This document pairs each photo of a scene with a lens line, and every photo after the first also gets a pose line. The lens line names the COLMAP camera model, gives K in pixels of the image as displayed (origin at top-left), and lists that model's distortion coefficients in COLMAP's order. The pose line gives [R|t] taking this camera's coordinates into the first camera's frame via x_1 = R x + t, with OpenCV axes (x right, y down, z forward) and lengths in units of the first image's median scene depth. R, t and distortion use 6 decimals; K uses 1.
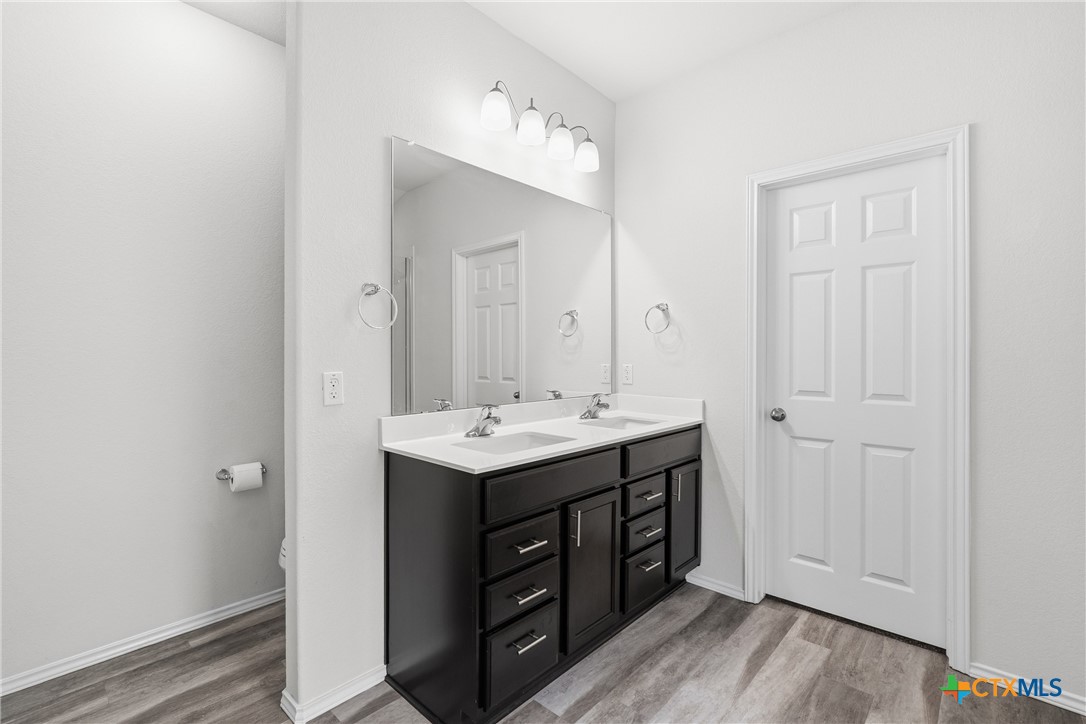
lens RADIAL K [[492.8, 0, 543.6], [0, 492.8, 354.6], [0, 0, 1]] dist [-0.006149, 0.000488]
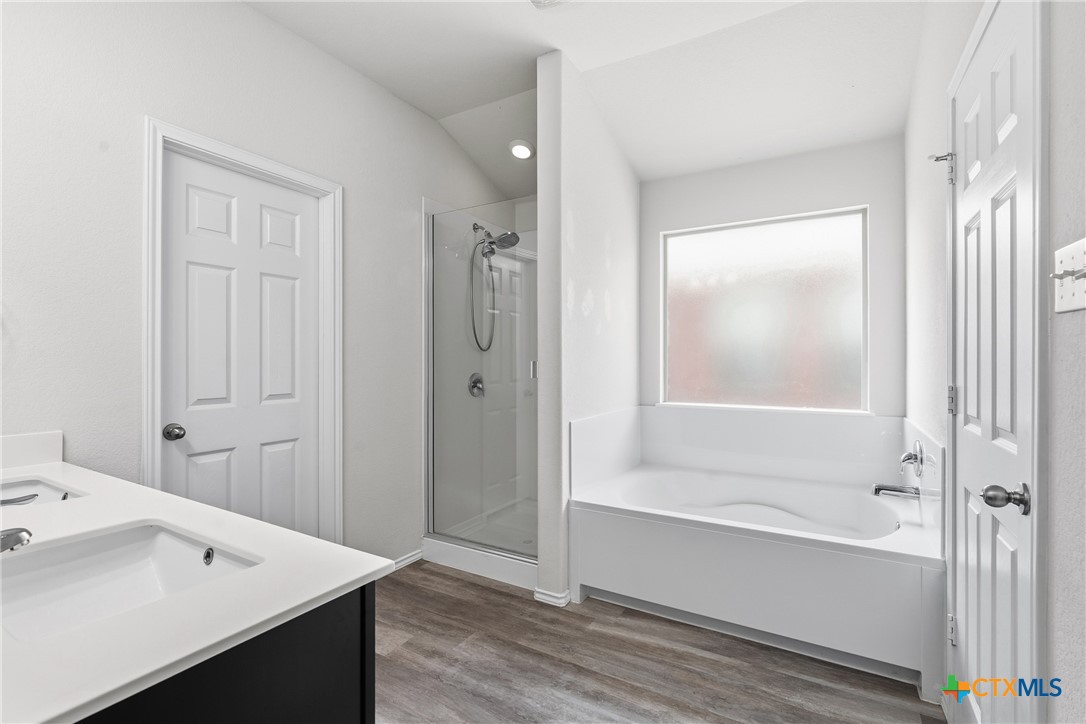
lens RADIAL K [[492.8, 0, 543.0], [0, 492.8, 362.8], [0, 0, 1]] dist [-0.006149, 0.000488]
pose [[-0.211486, -0.006437, 0.977360, -0.454409], [0.001175, 0.999976, 0.006840, 0.003772], [-0.977380, 0.002595, -0.211473, 0.601796]]
